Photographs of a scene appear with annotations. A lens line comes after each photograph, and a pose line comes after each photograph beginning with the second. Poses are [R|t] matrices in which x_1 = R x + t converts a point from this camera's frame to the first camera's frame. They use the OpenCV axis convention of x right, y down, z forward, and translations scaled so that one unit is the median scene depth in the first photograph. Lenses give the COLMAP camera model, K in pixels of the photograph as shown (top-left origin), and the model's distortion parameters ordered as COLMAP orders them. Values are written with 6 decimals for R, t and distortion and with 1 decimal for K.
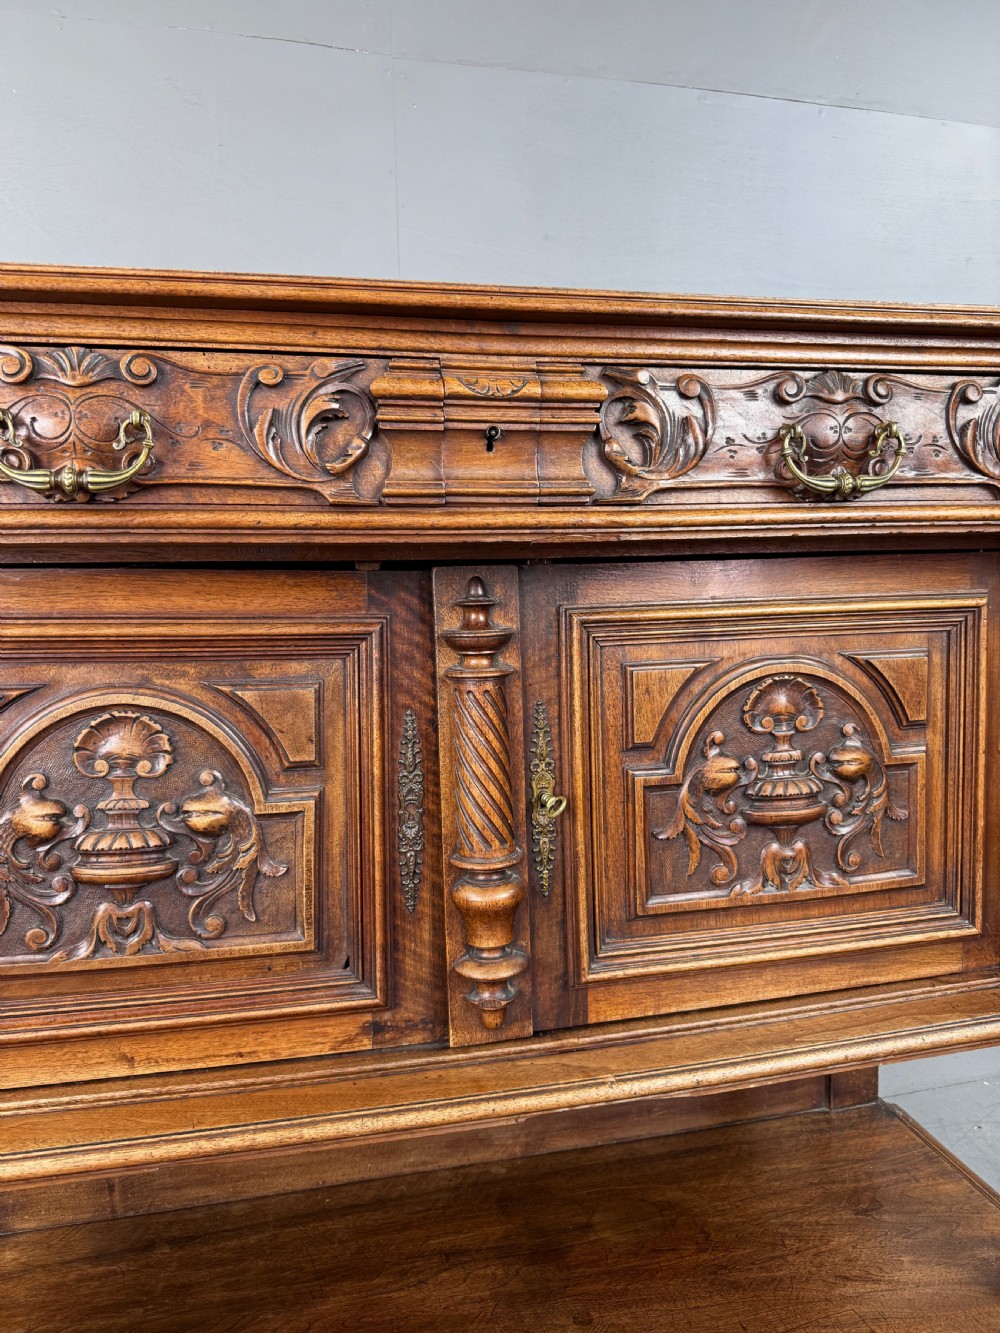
lens RADIAL K [[934.8, 0, 502.8], [0, 934.8, 664.5], [0, 0, 1]] dist [0.088419, -0.153731]
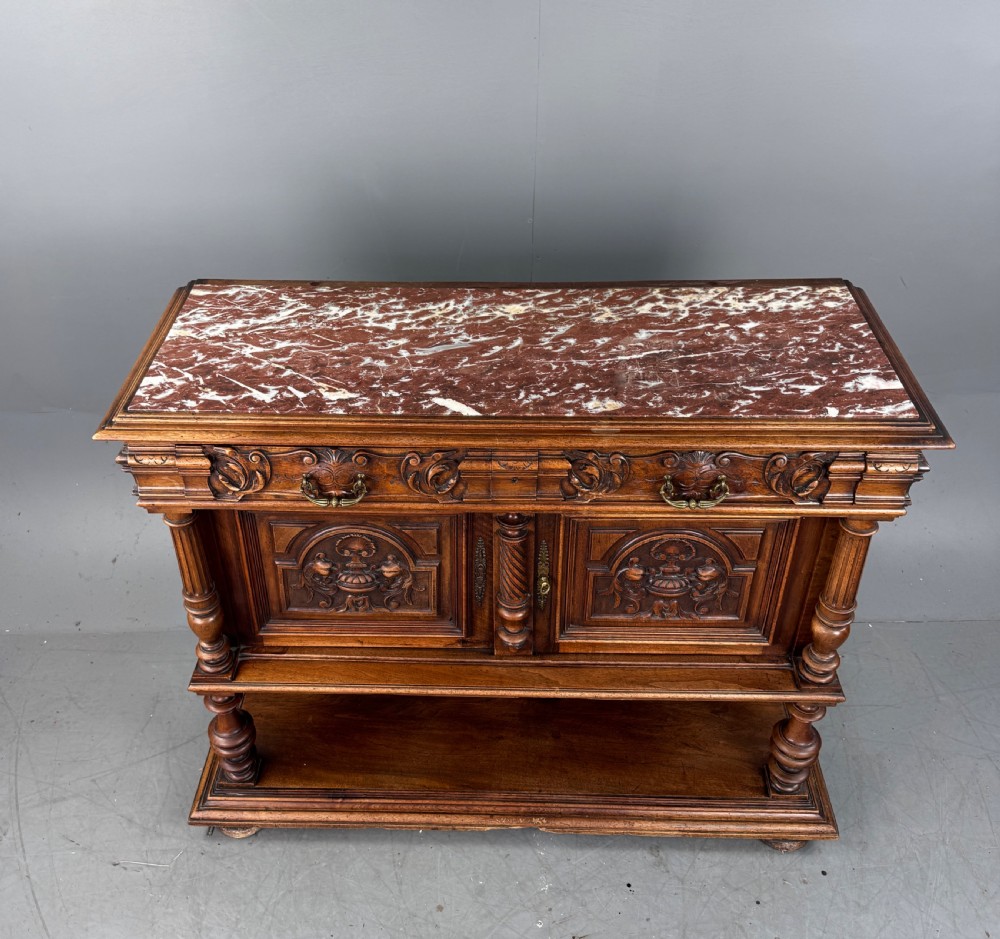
lens RADIAL K [[986.4, 0, 465.2], [0, 986.4, 447.3], [0, 0, 1]] dist [0.175088, -0.398360]
pose [[0.969431, 0.153343, -0.191545, 0.264932], [-0.027506, 0.843652, 0.536185, -1.335098], [0.243817, -0.514526, 0.822080, -0.745217]]
